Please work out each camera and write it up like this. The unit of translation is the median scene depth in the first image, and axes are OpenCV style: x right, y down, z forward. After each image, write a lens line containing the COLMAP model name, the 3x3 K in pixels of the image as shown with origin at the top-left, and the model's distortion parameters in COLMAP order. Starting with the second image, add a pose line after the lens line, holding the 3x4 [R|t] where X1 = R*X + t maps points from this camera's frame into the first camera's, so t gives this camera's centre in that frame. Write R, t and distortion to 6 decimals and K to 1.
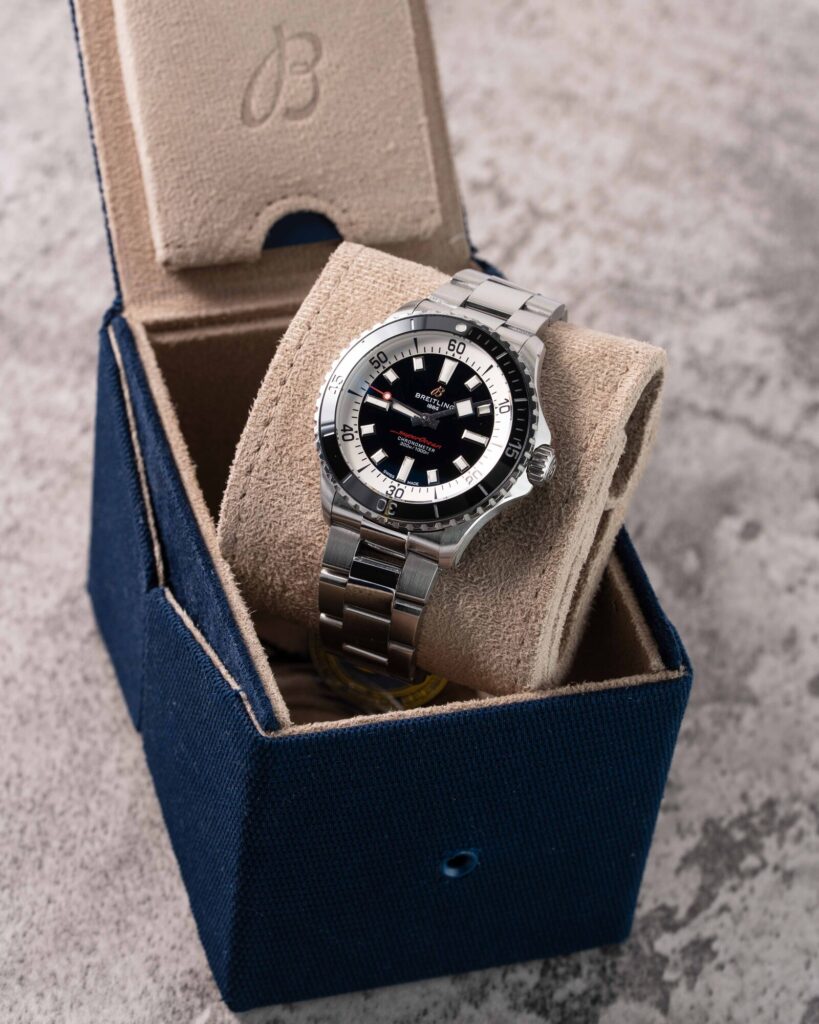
lens RADIAL K [[5433.5, 0, 411.3], [0, 5433.5, 504.0], [0, 0, 1]] dist [0.436800, 0.000000]
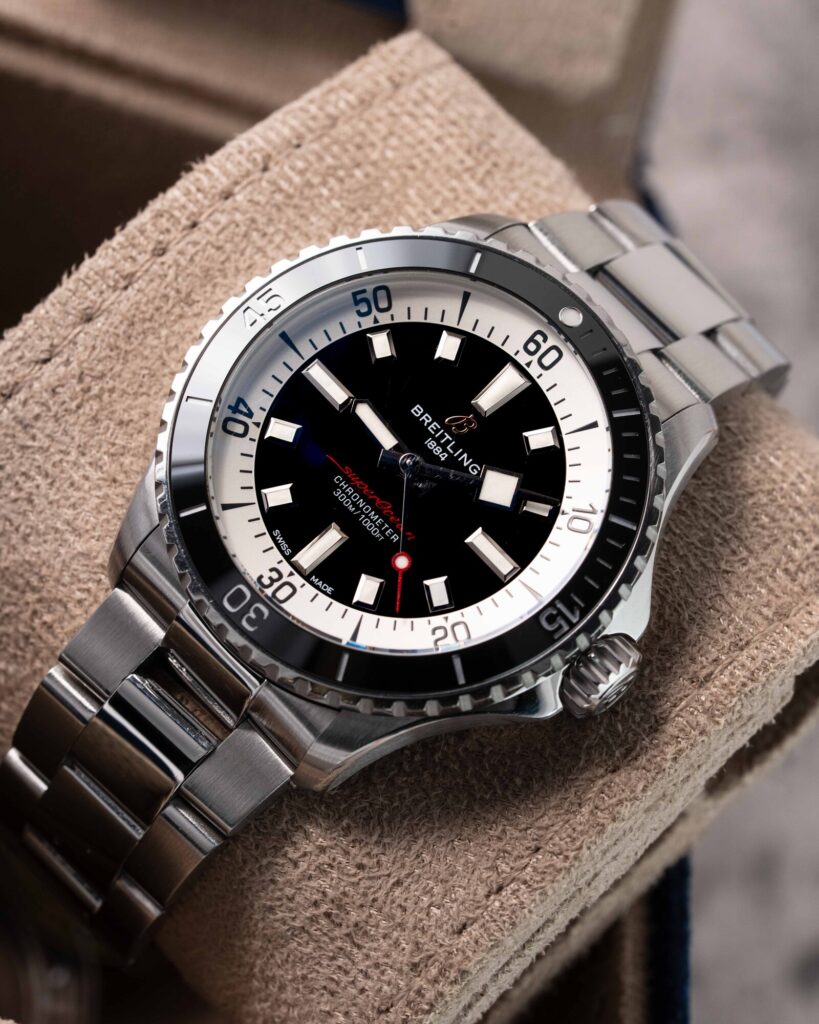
lens RADIAL K [[5433.5, 0, 412.2], [0, 5433.5, 505.7], [0, 0, 1]] dist [0.436800, 0.000000]
pose [[0.899849, 0.435247, 0.028831, -0.008532], [-0.435708, 0.900009, 0.011967, -0.017864], [-0.020740, -0.023330, 0.999513, 0.546366]]
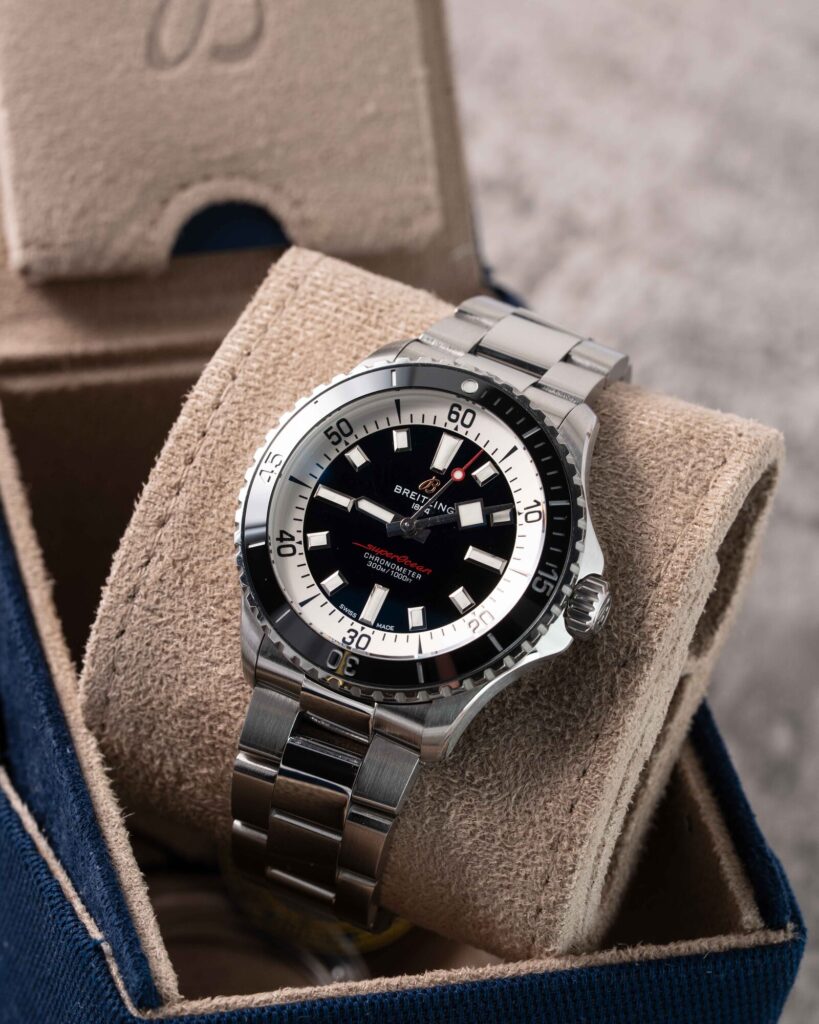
lens RADIAL K [[5433.5, 0, 409.0], [0, 5433.5, 518.2], [0, 0, 1]] dist [0.436800, 0.000000]
pose [[0.999234, 0.038381, 0.007612, -0.002224], [-0.038330, 0.999242, -0.006777, -0.012133], [-0.007867, 0.006480, 0.999948, 0.354968]]
